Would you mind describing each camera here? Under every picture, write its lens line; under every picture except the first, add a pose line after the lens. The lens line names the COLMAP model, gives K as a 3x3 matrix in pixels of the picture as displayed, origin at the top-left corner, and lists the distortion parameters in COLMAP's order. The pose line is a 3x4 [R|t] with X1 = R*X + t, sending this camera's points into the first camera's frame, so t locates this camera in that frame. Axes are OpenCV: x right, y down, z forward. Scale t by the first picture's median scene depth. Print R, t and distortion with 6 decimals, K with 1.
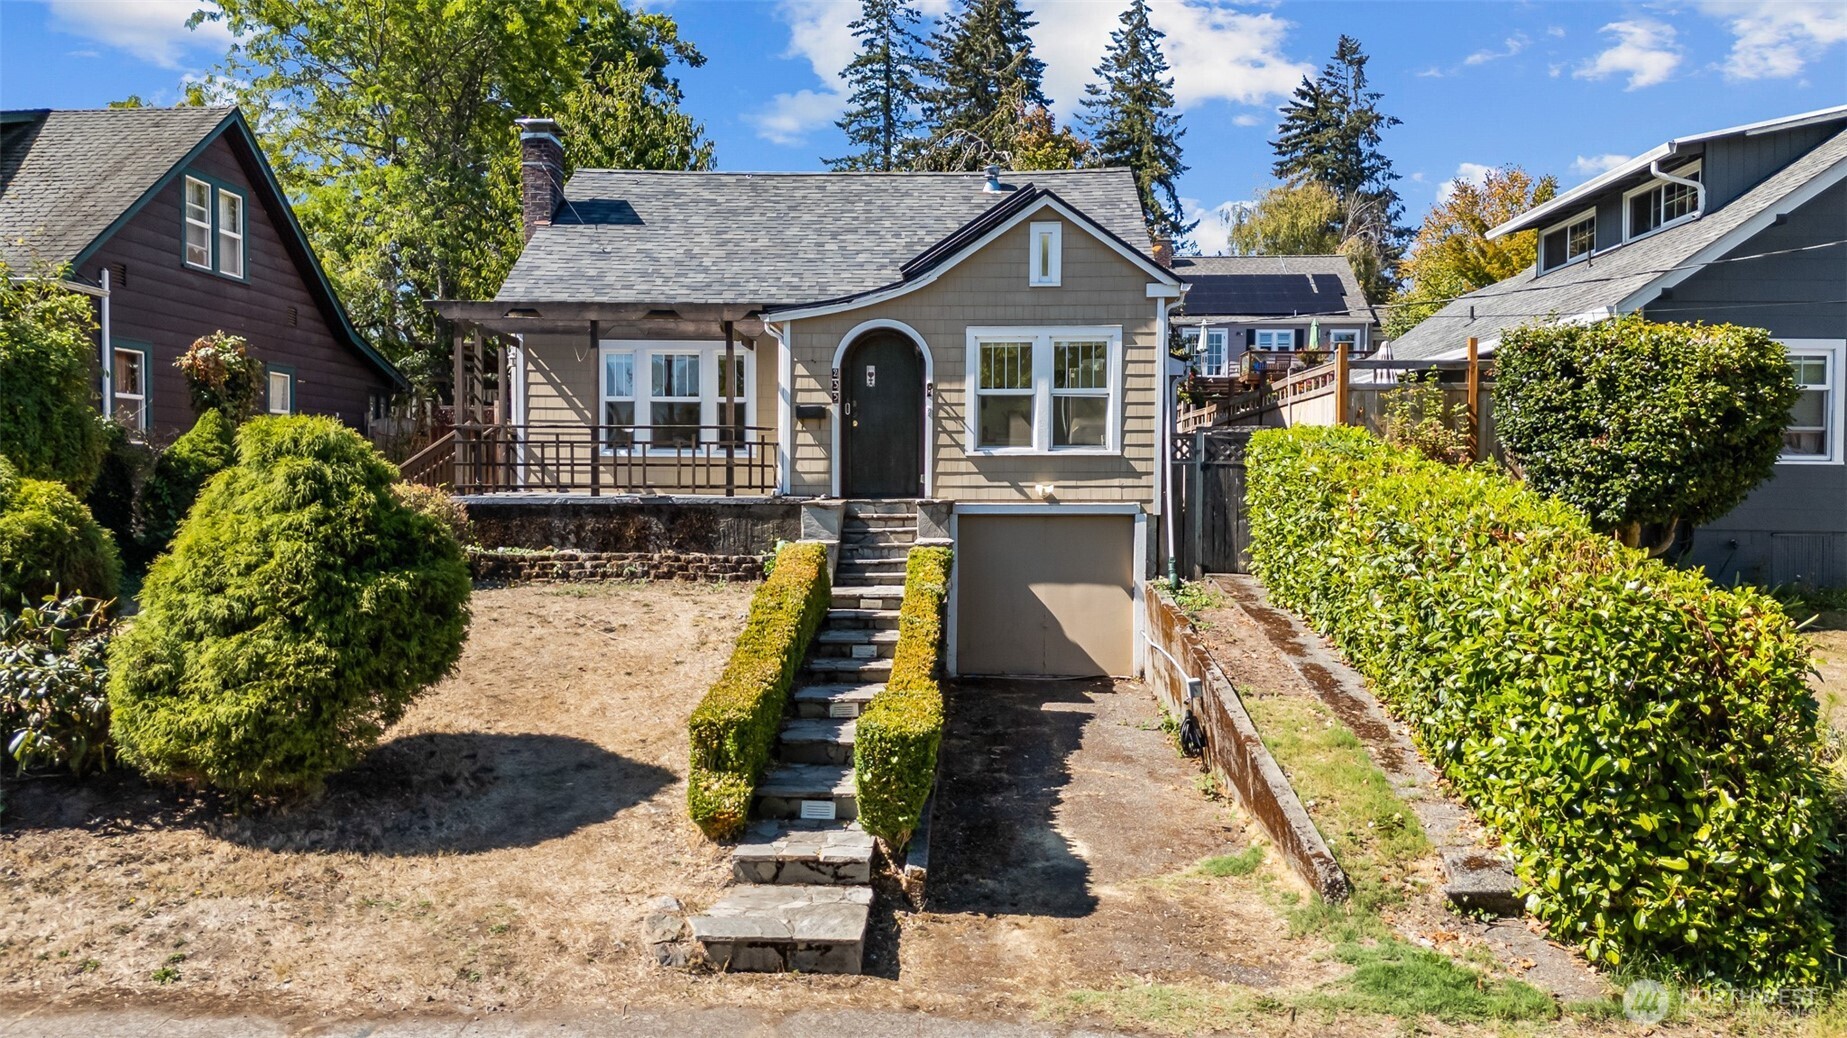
lens RADIAL K [[1366.5, 0, 924.1], [0, 1366.5, 520.3], [0, 0, 1]] dist [0.070262, -0.066363]
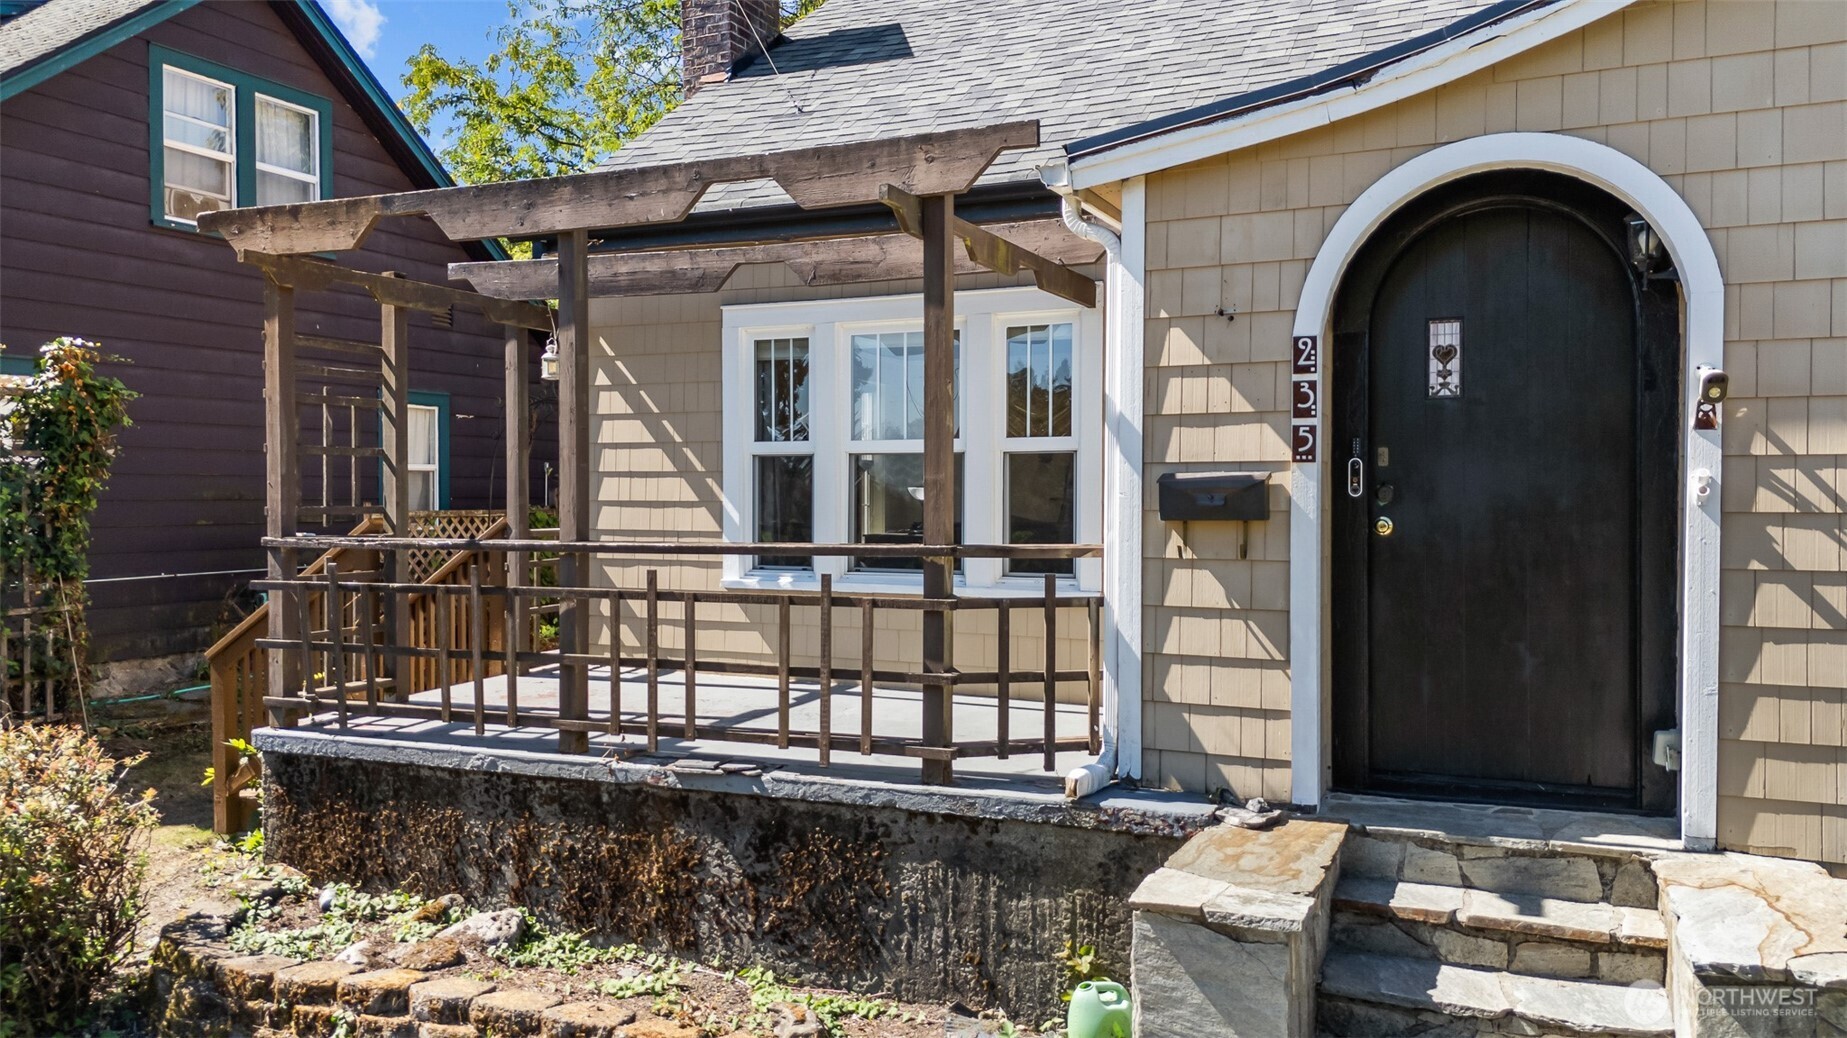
lens RADIAL K [[1366.5, 0, 923.7], [0, 1366.5, 520.4], [0, 0, 1]] dist [0.070262, -0.066363]
pose [[0.924480, 0.002390, -0.381222, -0.031215], [-0.004741, 0.999975, -0.005227, -0.073135], [0.381200, 0.006640, 0.924469, 0.723256]]
